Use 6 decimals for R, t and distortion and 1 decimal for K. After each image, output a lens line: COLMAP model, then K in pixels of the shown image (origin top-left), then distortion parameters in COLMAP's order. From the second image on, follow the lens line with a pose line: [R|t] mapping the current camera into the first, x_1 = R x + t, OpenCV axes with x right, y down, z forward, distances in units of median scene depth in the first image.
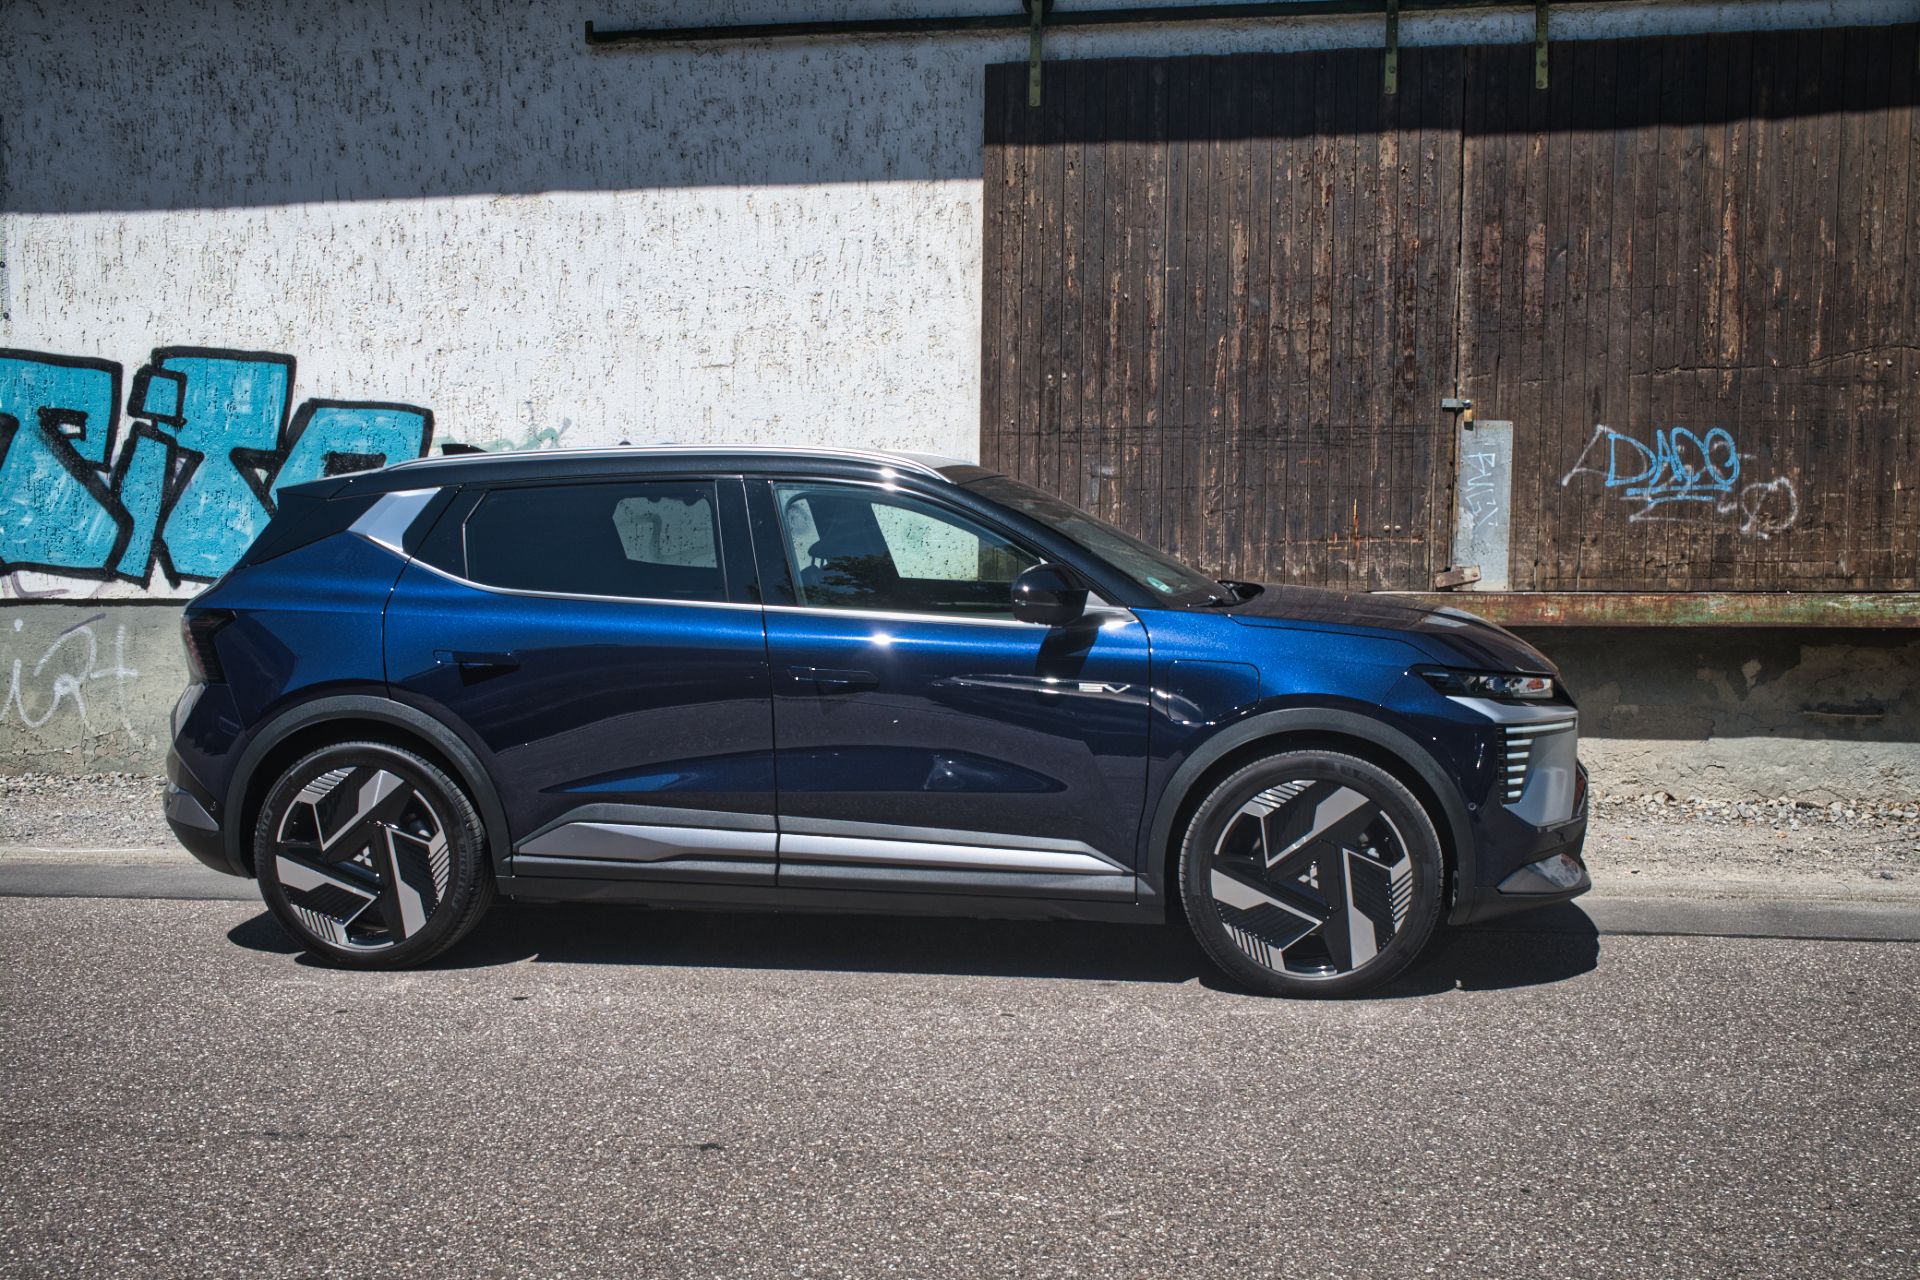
lens RADIAL K [[1953.3, 0, 949.1], [0, 1953.3, 641.0], [0, 0, 1]] dist [-0.056778, 0.151437]
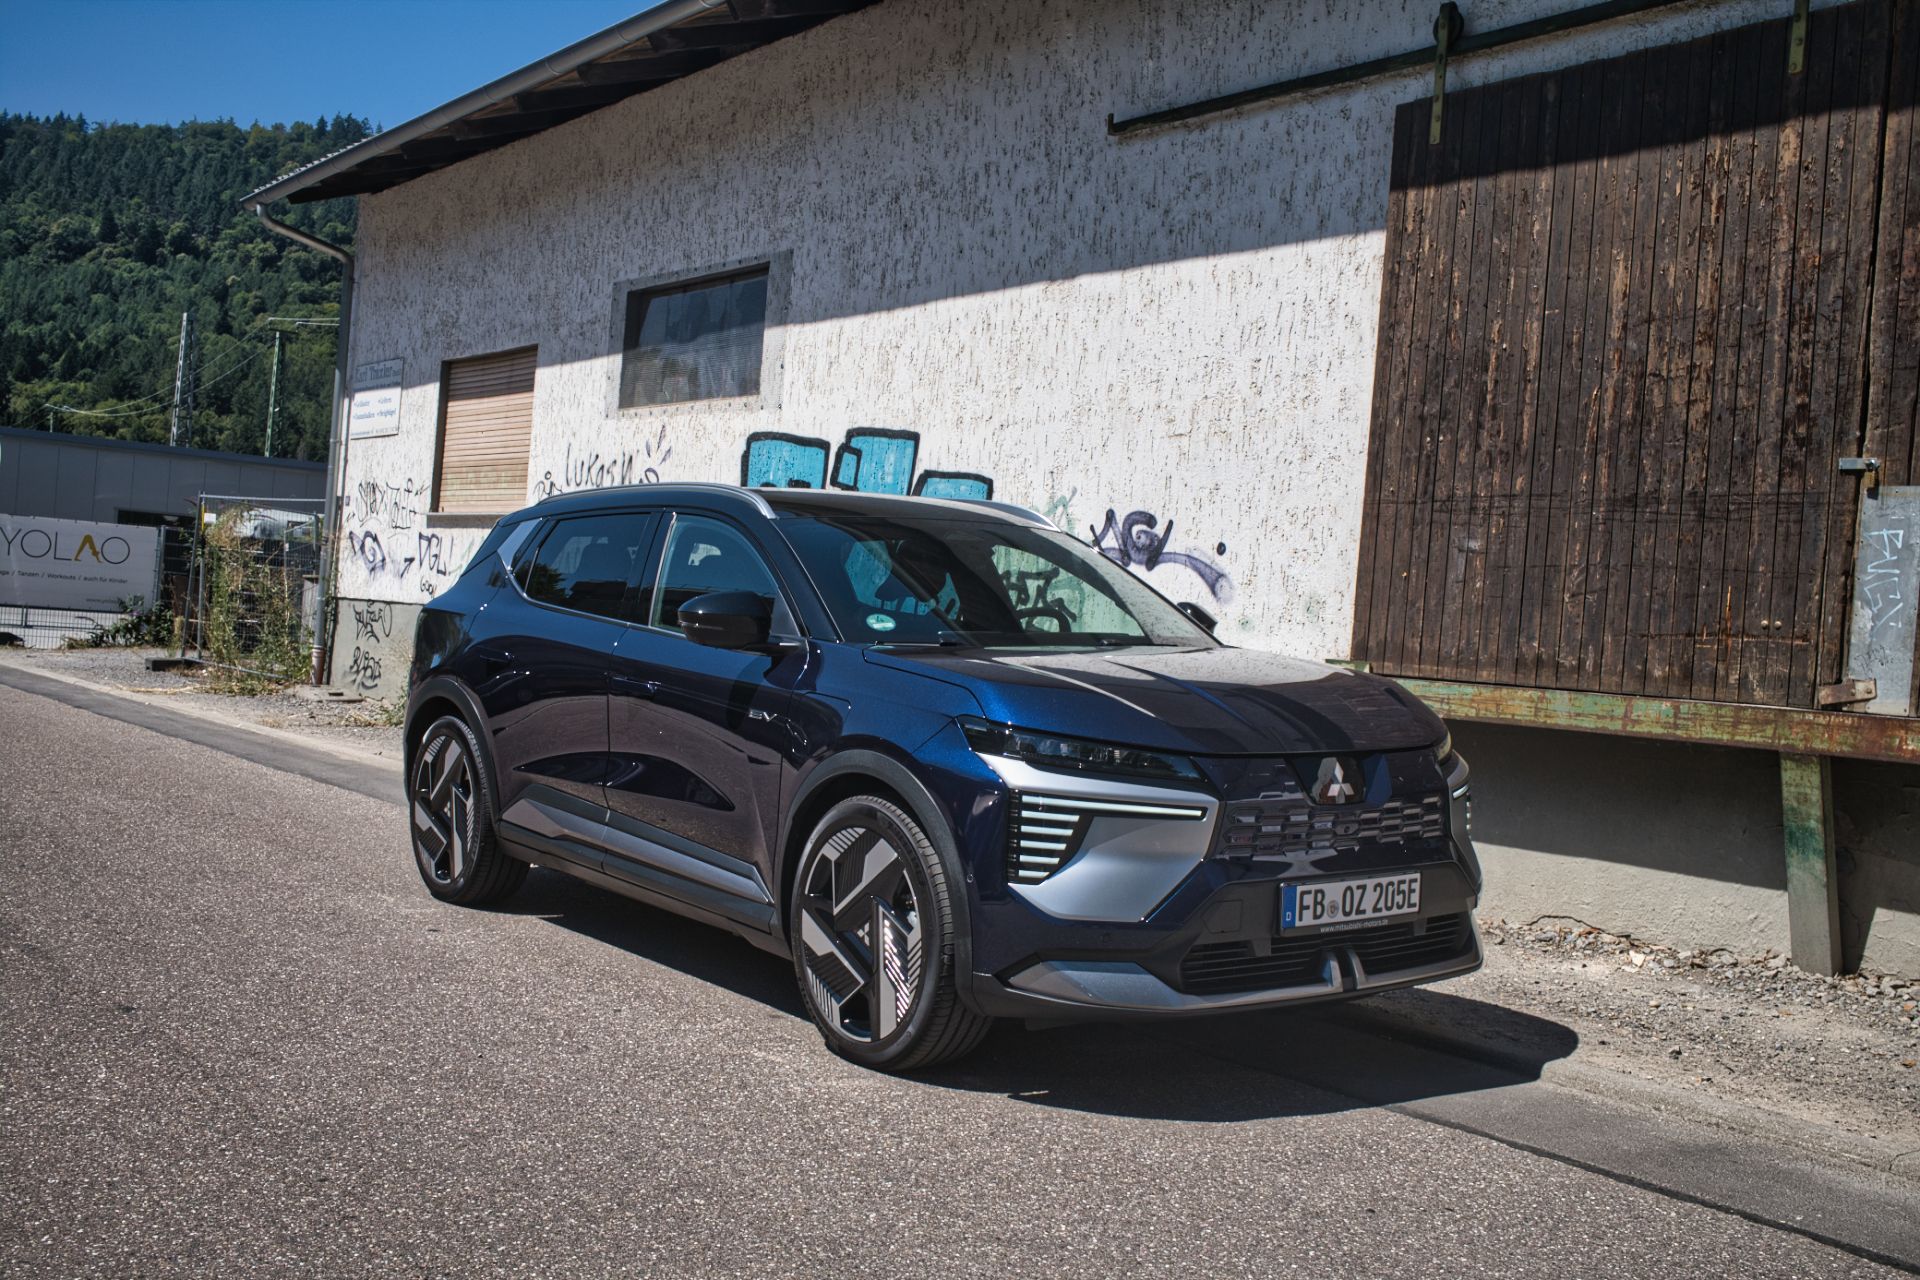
lens RADIAL K [[1953.3, 0, 949.1], [0, 1953.3, 641.0], [0, 0, 1]] dist [-0.056778, 0.151437]
pose [[0.711708, 0.057023, -0.700158, 0.530312], [-0.101267, 0.994618, -0.021933, -0.000935], [0.695138, 0.086512, 0.713651, 0.214063]]
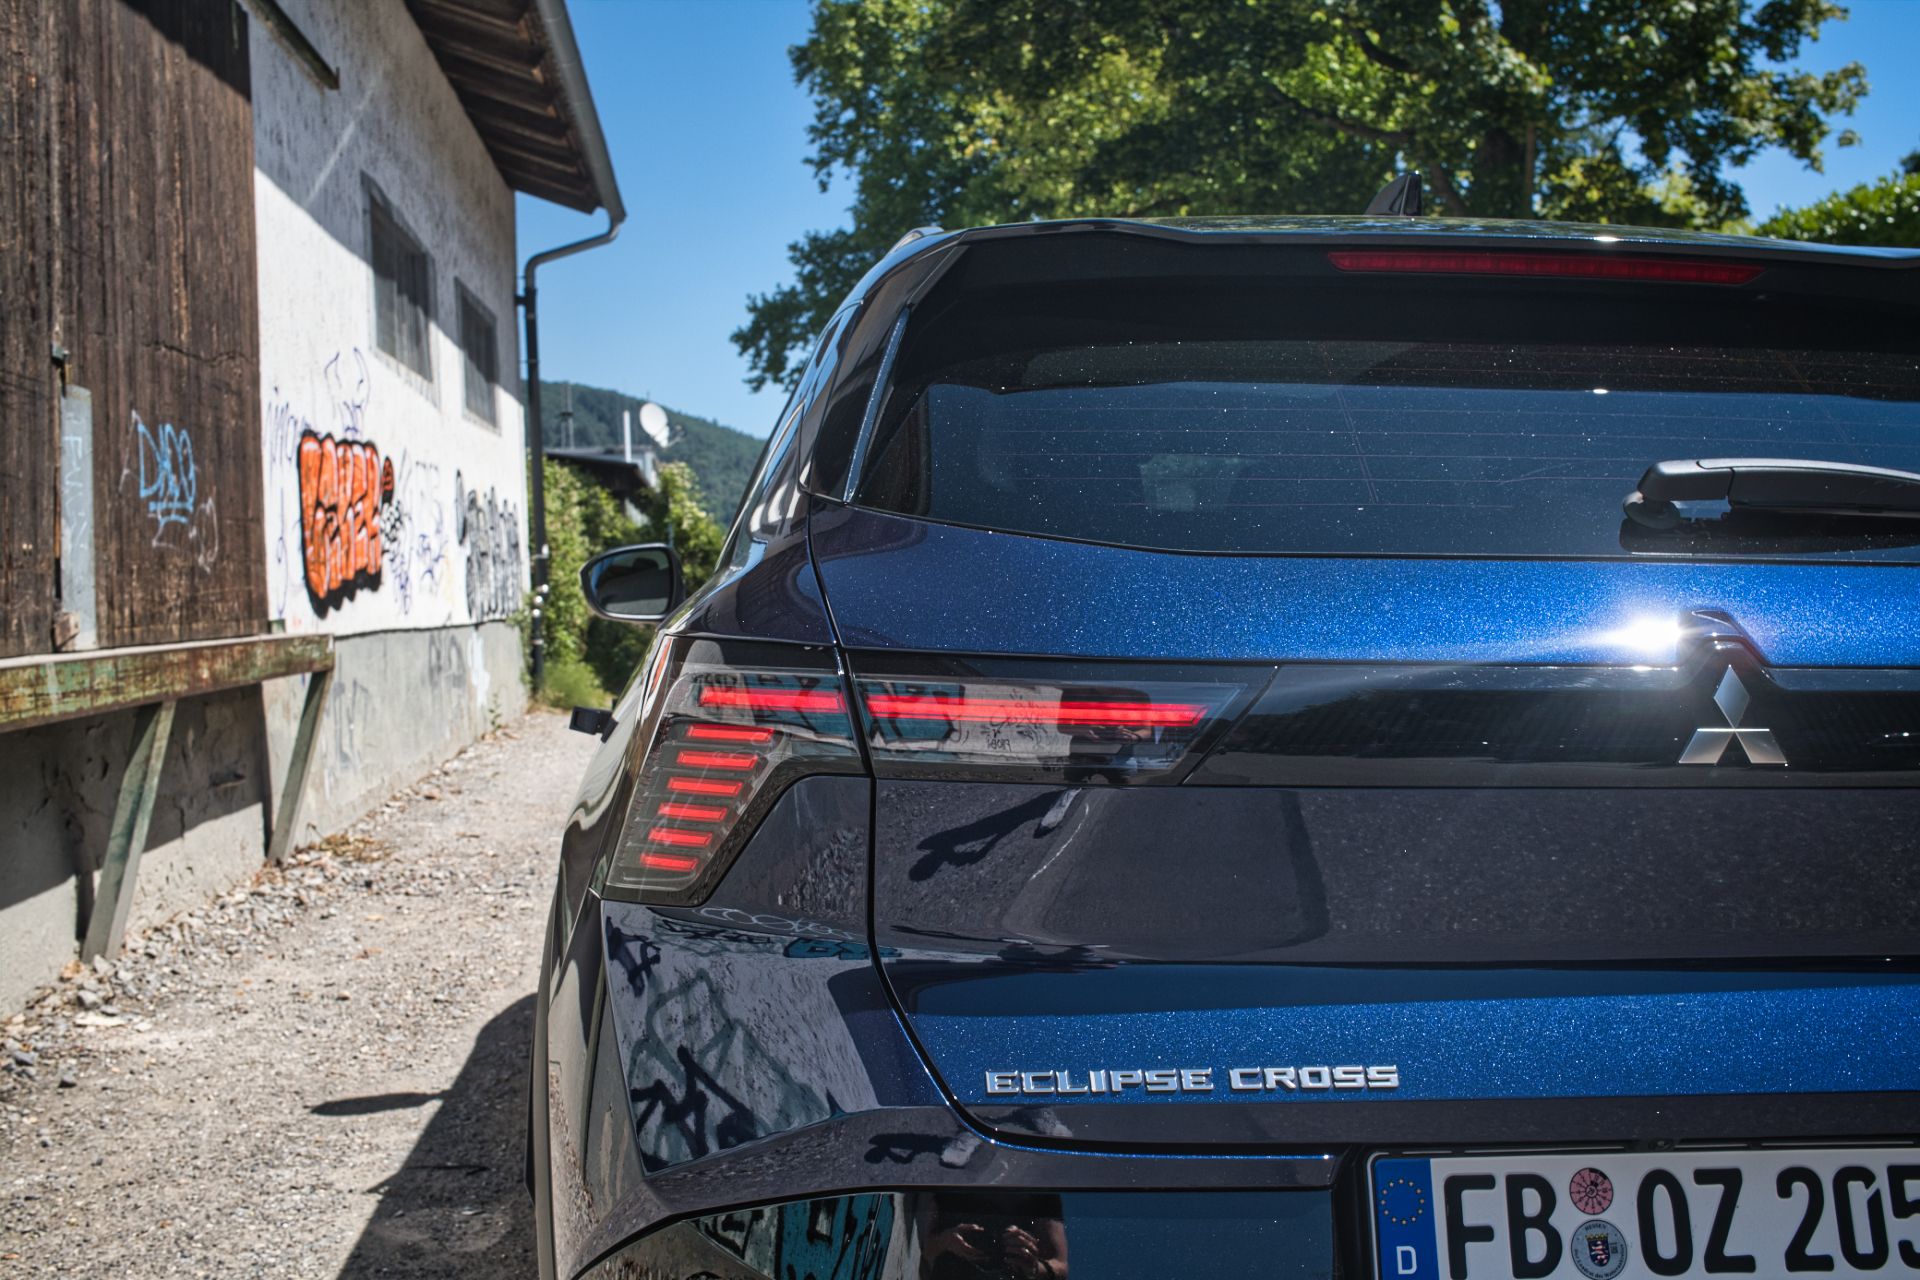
lens RADIAL K [[1953.3, 0, 949.1], [0, 1953.3, 641.0], [0, 0, 1]] dist [-0.056778, 0.151437]
pose [[-0.265878, -0.017120, 0.963855, -0.413138], [0.076513, 0.996313, 0.038803, -0.030791], [-0.960966, 0.084065, -0.263587, 0.876019]]
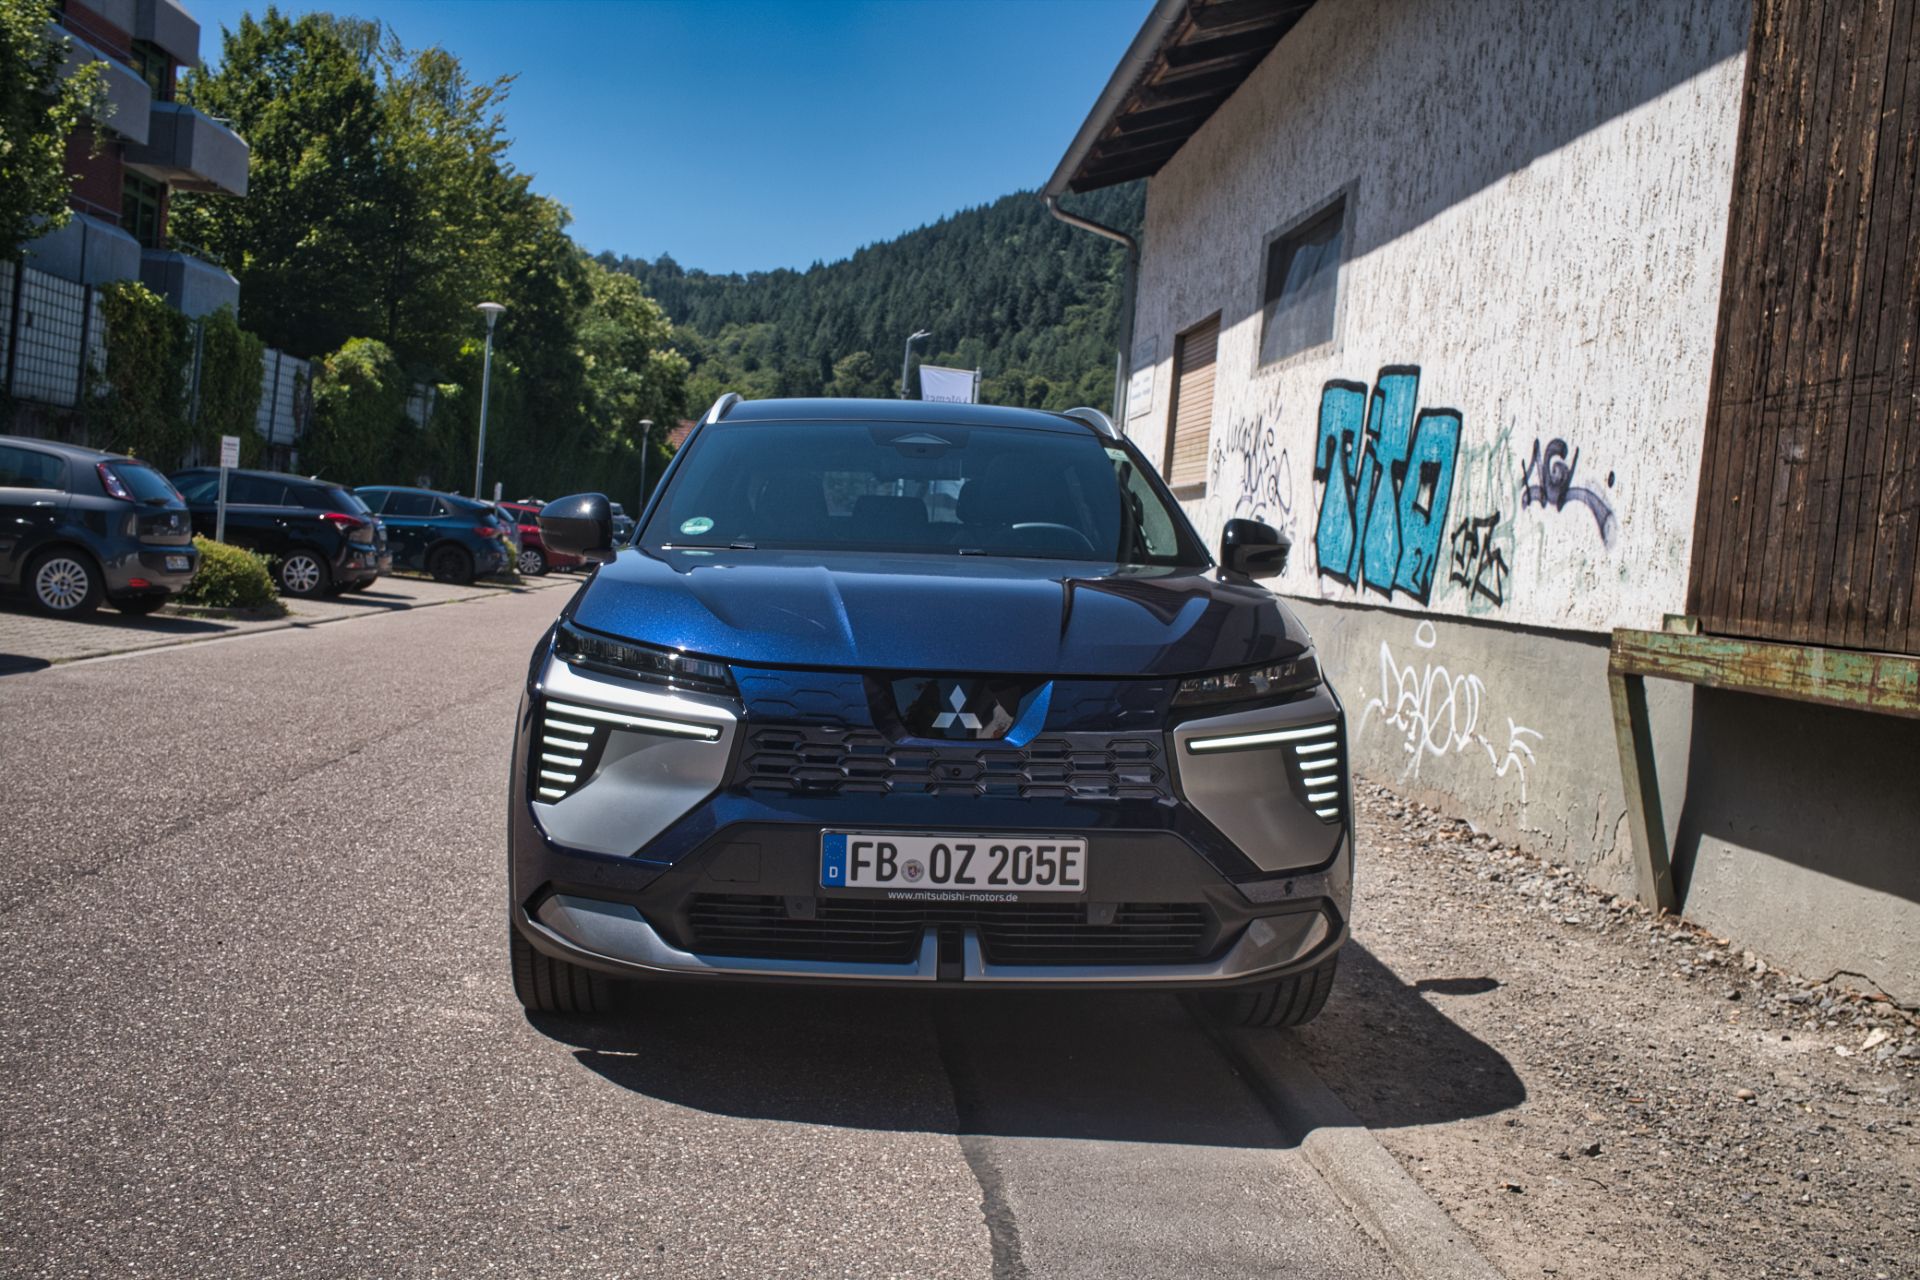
lens RADIAL K [[1953.3, 0, 949.1], [0, 1953.3, 641.0], [0, 0, 1]] dist [-0.056778, 0.151437]
pose [[0.221893, 0.065705, -0.972855, 0.642166], [-0.124098, 0.991517, 0.038660, -0.016329], [0.967142, 0.112151, 0.228164, 0.595085]]
